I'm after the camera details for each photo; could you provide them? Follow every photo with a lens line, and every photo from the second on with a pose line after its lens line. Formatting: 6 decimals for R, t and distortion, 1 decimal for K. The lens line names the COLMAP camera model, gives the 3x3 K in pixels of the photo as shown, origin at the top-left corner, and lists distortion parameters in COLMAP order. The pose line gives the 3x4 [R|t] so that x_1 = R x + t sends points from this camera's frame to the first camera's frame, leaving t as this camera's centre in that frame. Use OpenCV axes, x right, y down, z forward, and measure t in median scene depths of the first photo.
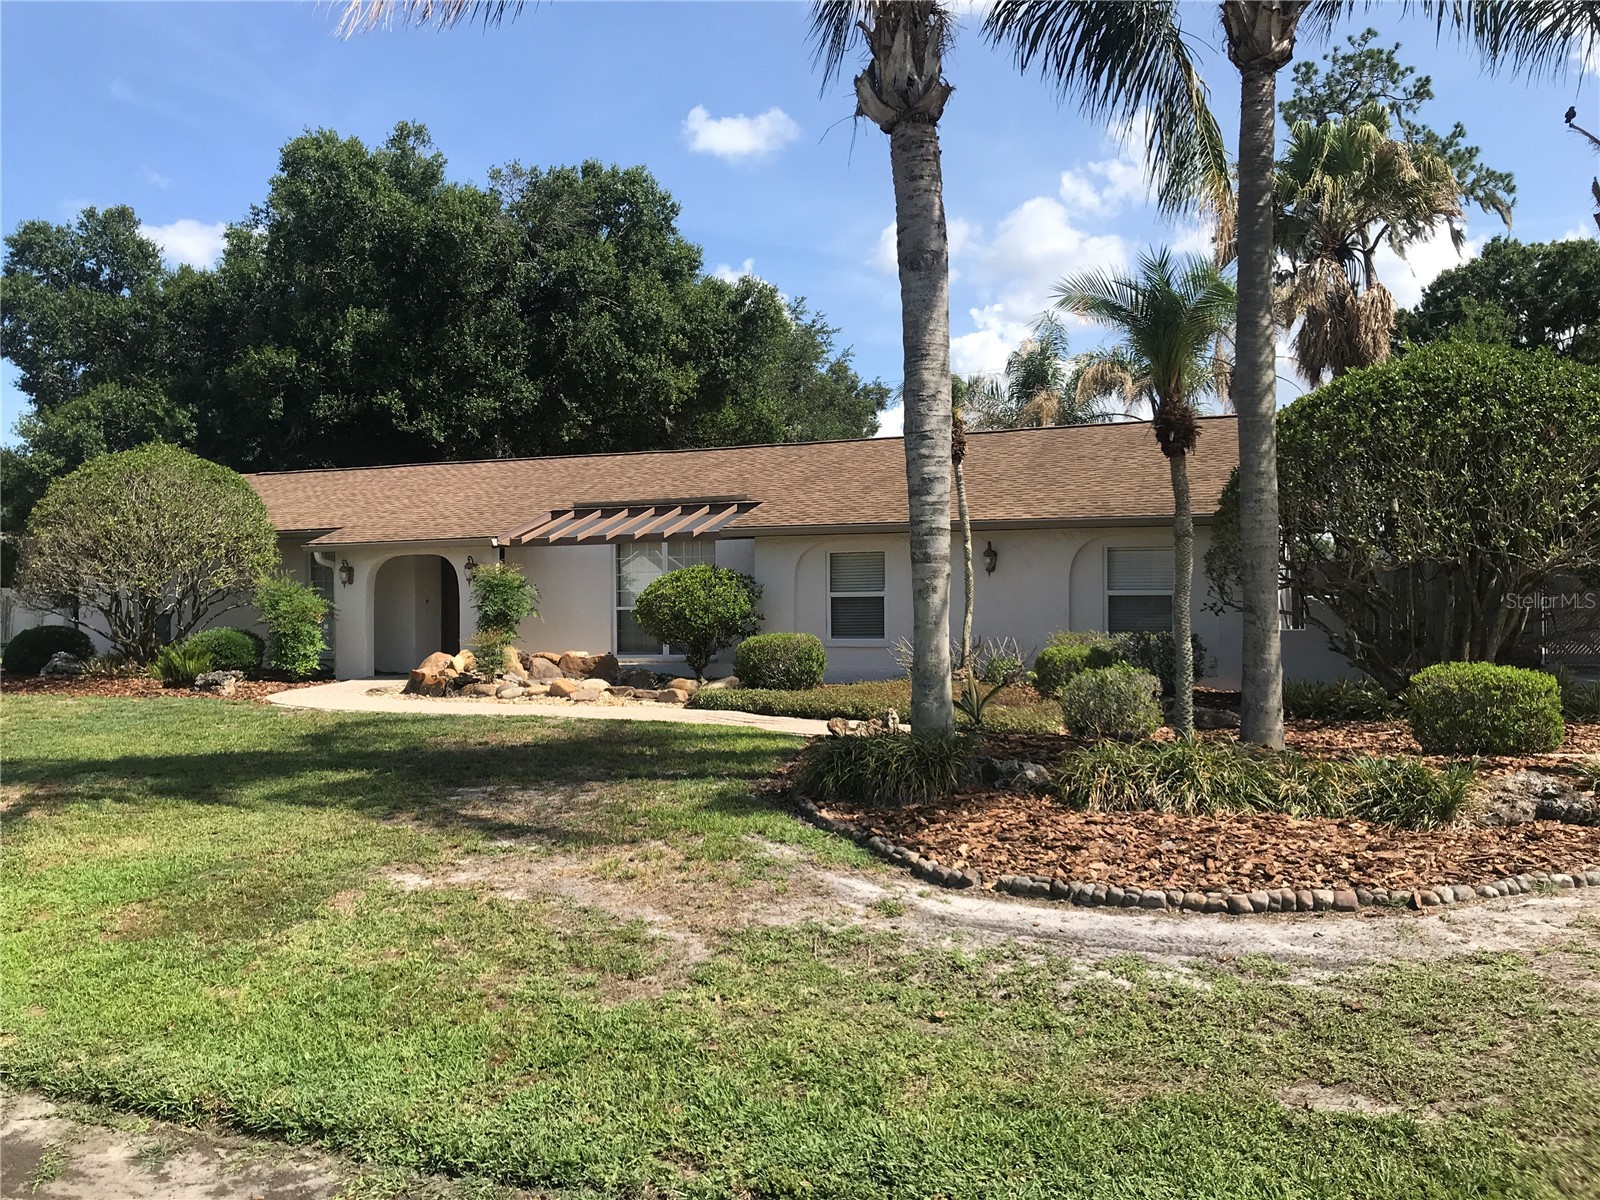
lens RADIAL K [[1287.7, 0, 800.0], [0, 1287.7, 600.0], [0, 0, 1]] dist [0.034497, -0.007819]
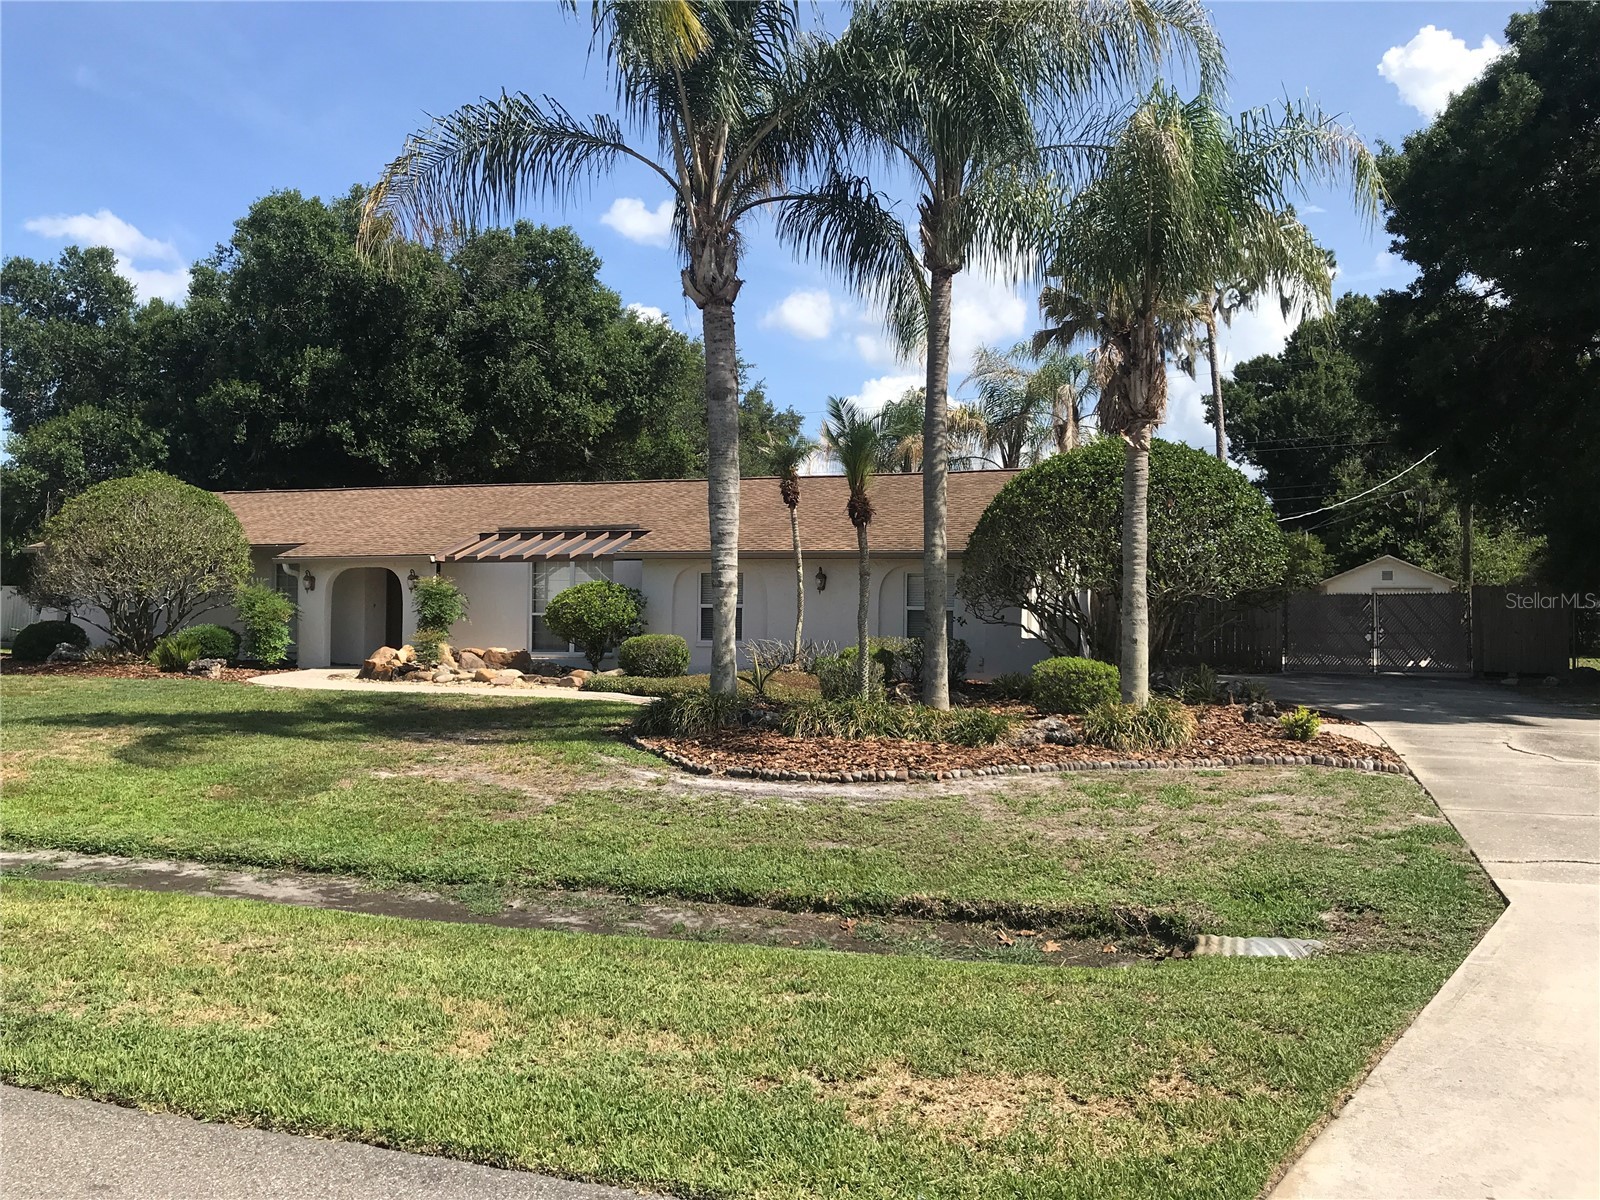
lens RADIAL K [[1288.8, 0, 800.0], [0, 1288.8, 600.0], [0, 0, 1]] dist [0.012960, -0.001139]
pose [[0.998605, 0.017775, 0.049729, 0.051520], [-0.017349, 0.999809, -0.008990, -0.000256], [-0.049879, 0.008115, 0.998722, -0.241430]]
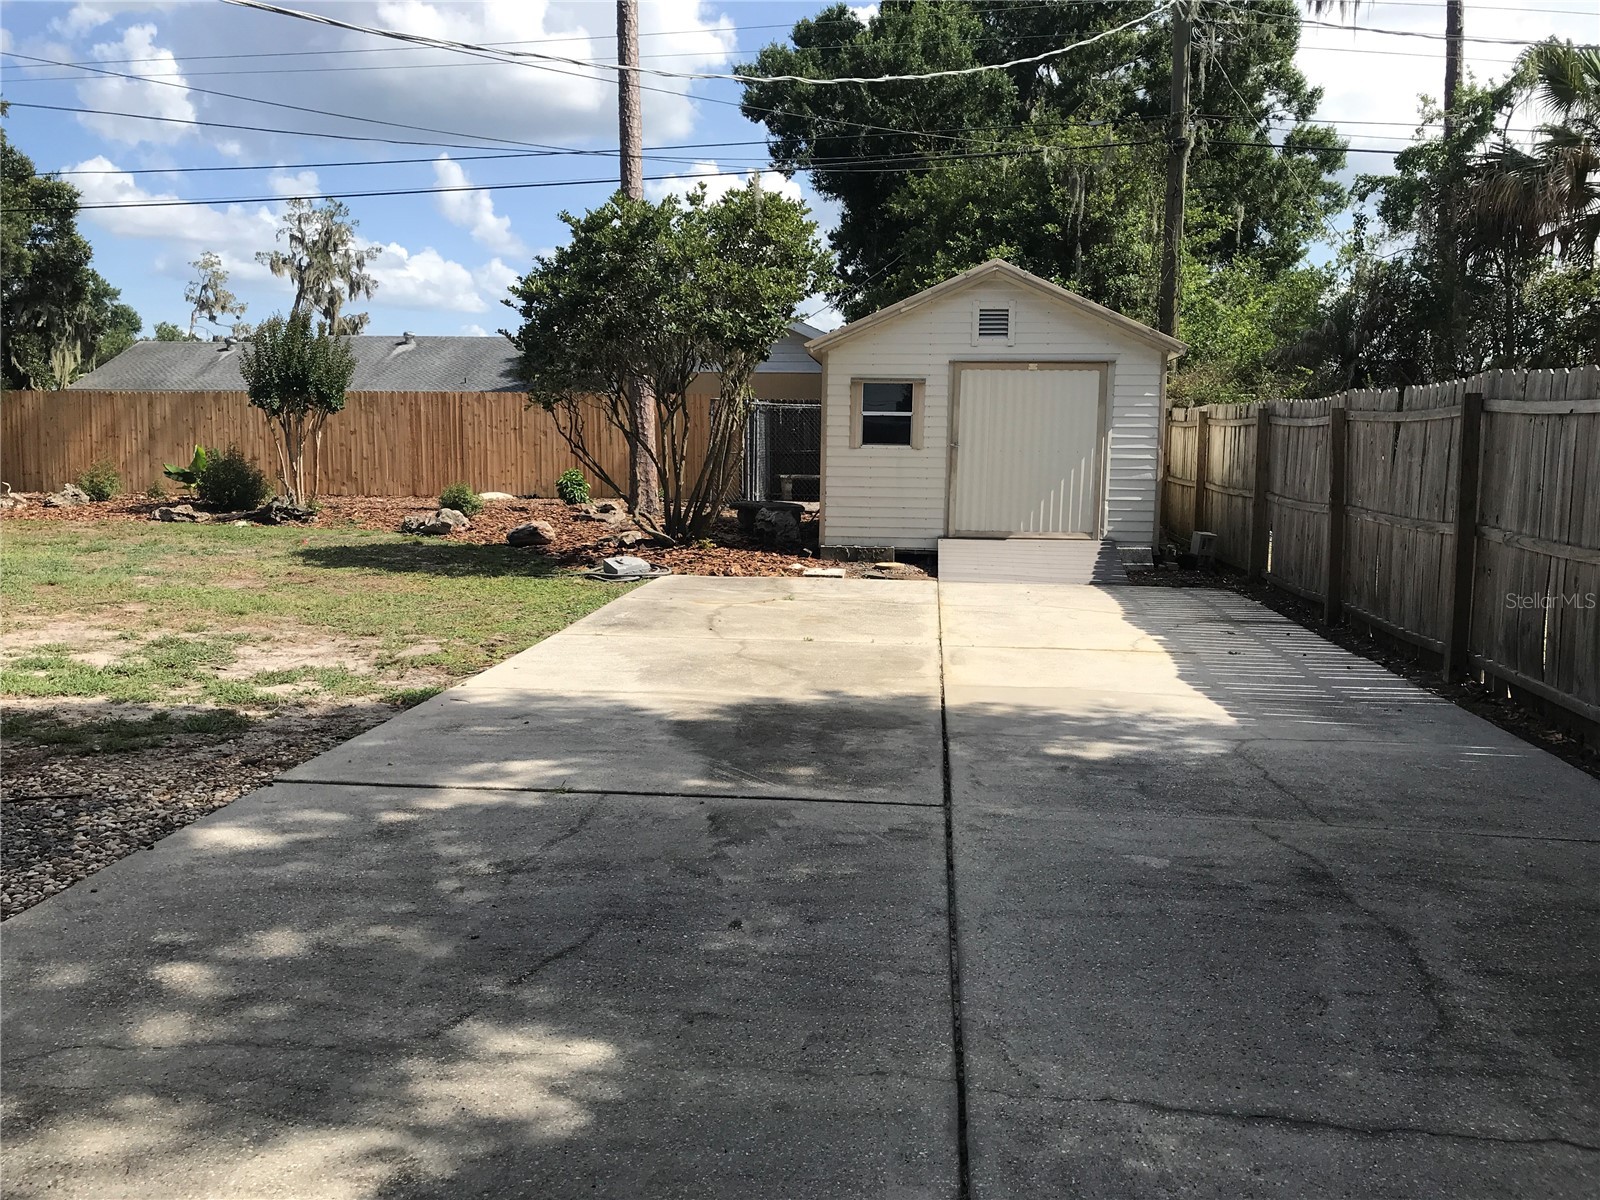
lens RADIAL K [[1298.8, 0, 800.0], [0, 1298.8, 600.0], [0, 0, 1]] dist [0.044989, -0.066357]
pose [[0.952082, -0.014538, 0.305497, 0.742040], [-0.024916, 0.991862, 0.124853, -0.009821], [-0.304826, -0.126482, 0.943972, 1.061396]]
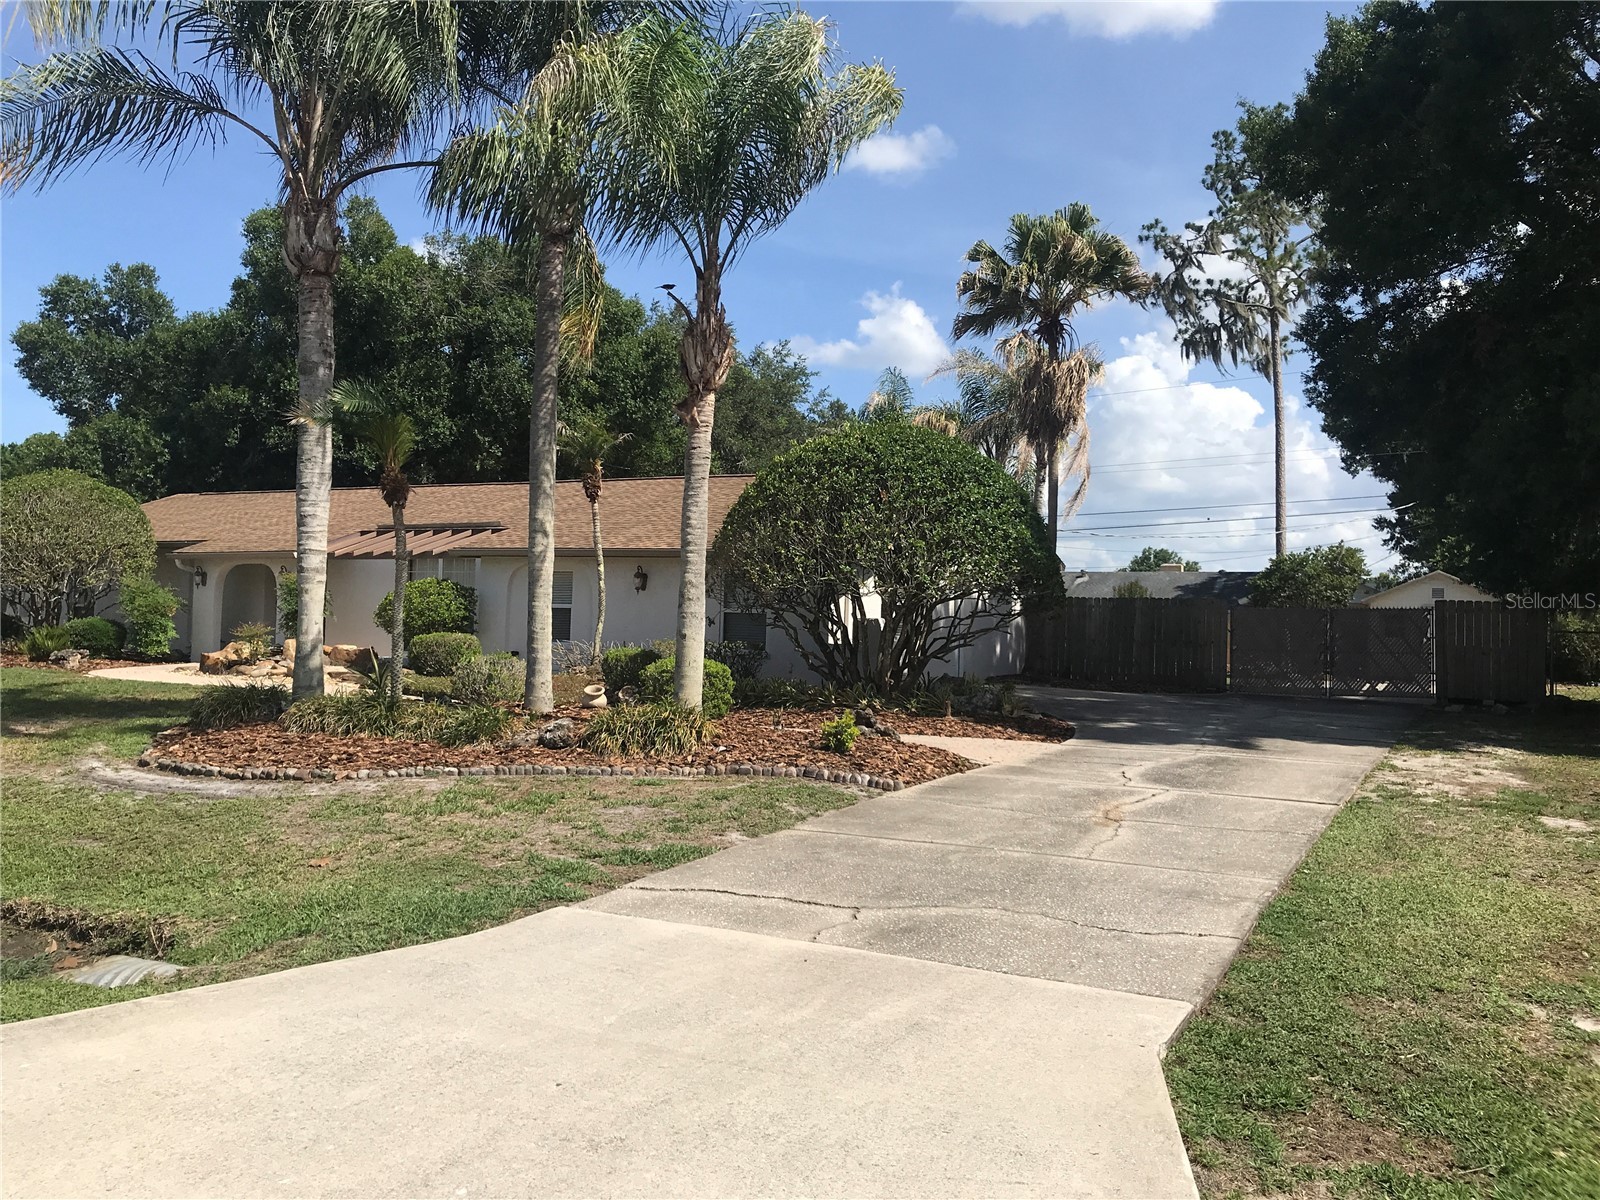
lens RADIAL K [[1287.7, 0, 800.0], [0, 1287.7, 600.0], [0, 0, 1]] dist [0.034497, -0.007819]
pose [[0.994234, 0.033889, -0.101734, 0.353318], [-0.035954, 0.999182, -0.018537, 0.003869], [0.101022, 0.022088, 0.994639, -0.176607]]
